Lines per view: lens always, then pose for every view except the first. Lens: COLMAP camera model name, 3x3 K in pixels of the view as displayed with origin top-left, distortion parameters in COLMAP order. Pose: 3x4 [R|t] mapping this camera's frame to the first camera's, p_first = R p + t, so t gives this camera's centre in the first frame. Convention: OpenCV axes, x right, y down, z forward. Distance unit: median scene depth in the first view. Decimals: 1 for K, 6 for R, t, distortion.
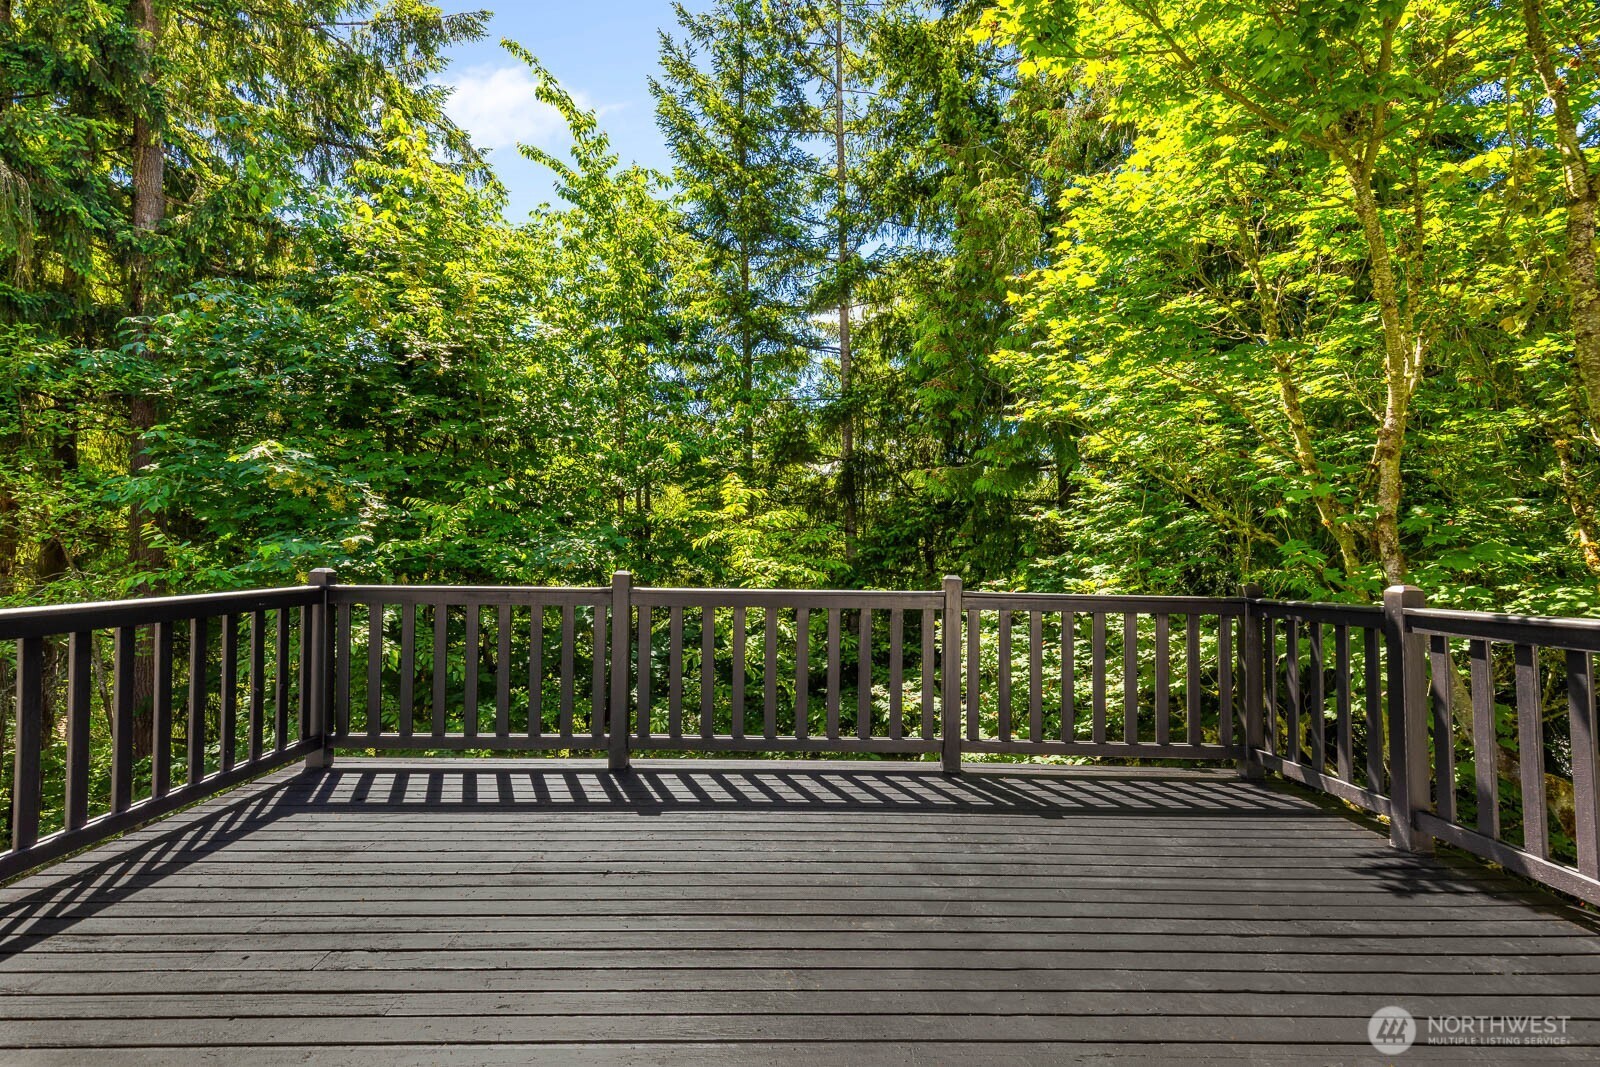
lens RADIAL K [[725.3, 0, 798.7], [0, 725.3, 531.7], [0, 0, 1]] dist [-0.000644, -0.000074]
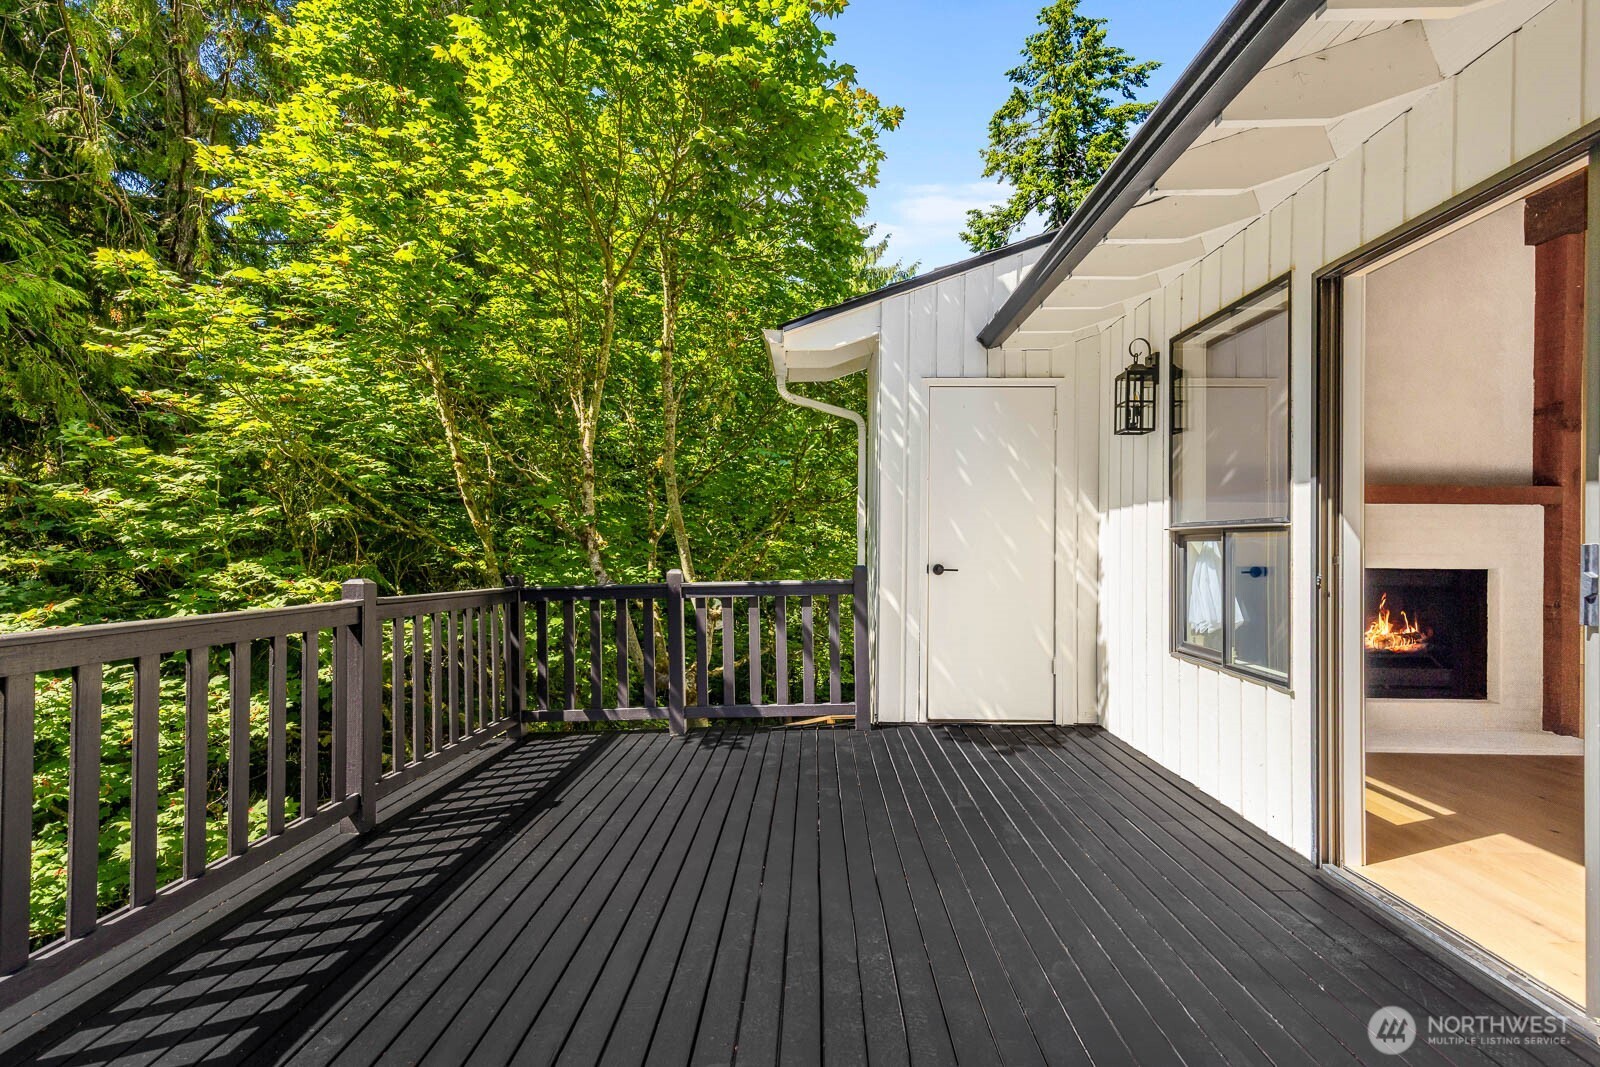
lens RADIAL K [[725.3, 0, 799.2], [0, 725.3, 543.1], [0, 0, 1]] dist [-0.000644, -0.000074]
pose [[0.035636, 0.002460, 0.999362, -0.606424], [-0.028622, 0.999589, -0.001440, 0.010174], [-0.998955, -0.028553, 0.035691, 0.561347]]
